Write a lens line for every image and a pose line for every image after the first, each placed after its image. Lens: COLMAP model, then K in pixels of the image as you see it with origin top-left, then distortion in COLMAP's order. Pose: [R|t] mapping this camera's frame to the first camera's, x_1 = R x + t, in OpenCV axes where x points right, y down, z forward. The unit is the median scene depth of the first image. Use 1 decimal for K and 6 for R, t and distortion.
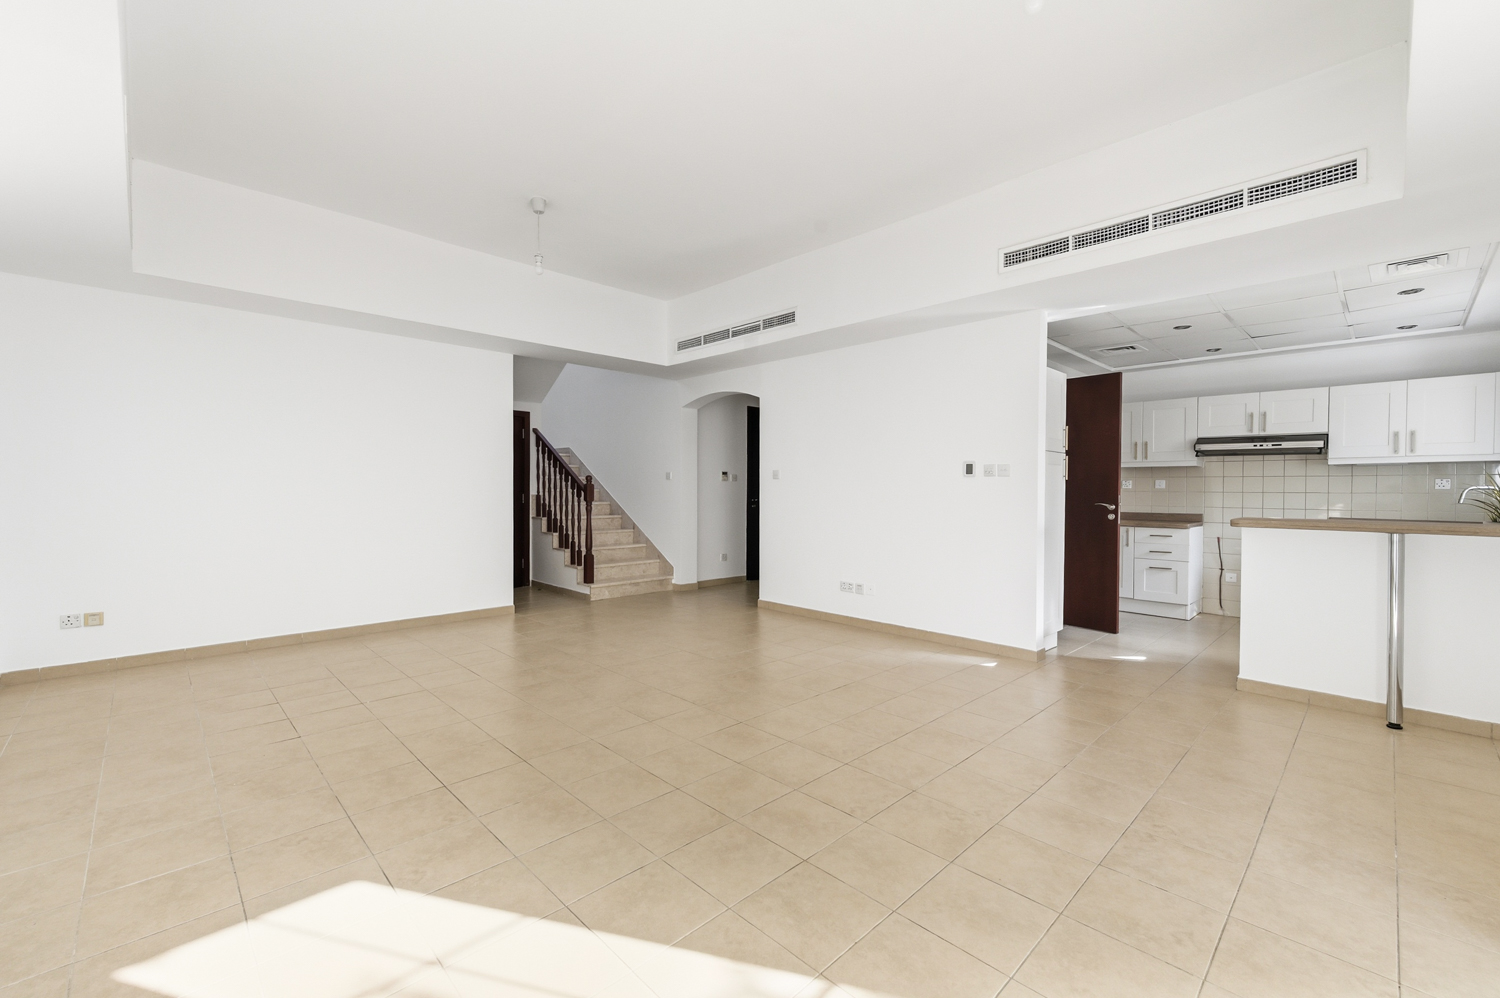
lens RADIAL K [[594.2, 0, 744.8], [0, 594.2, 502.3], [0, 0, 1]] dist [-0.000653, -0.000183]
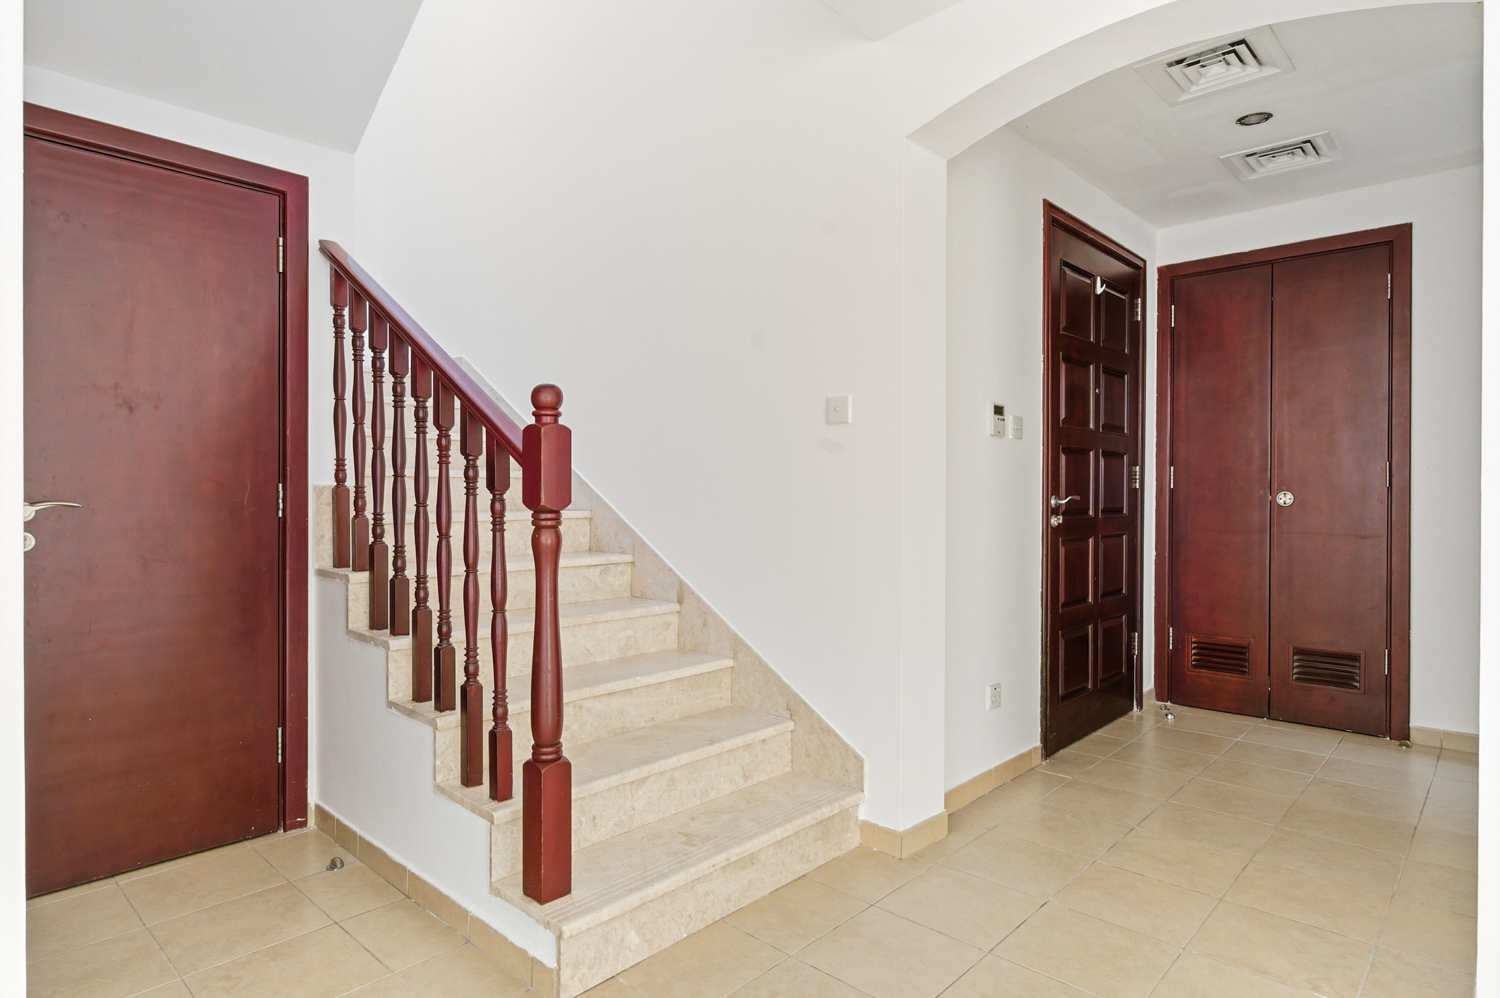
lens RADIAL K [[816.3, 0, 750.0], [0, 816.3, 499.0], [0, 0, 1]] dist [-0.019436, 0.000029]
pose [[0.998736, -0.005764, 0.049938, -0.186750], [0.006426, 0.999893, -0.013120, -0.000833], [-0.049857, 0.013424, 0.998666, 0.645295]]
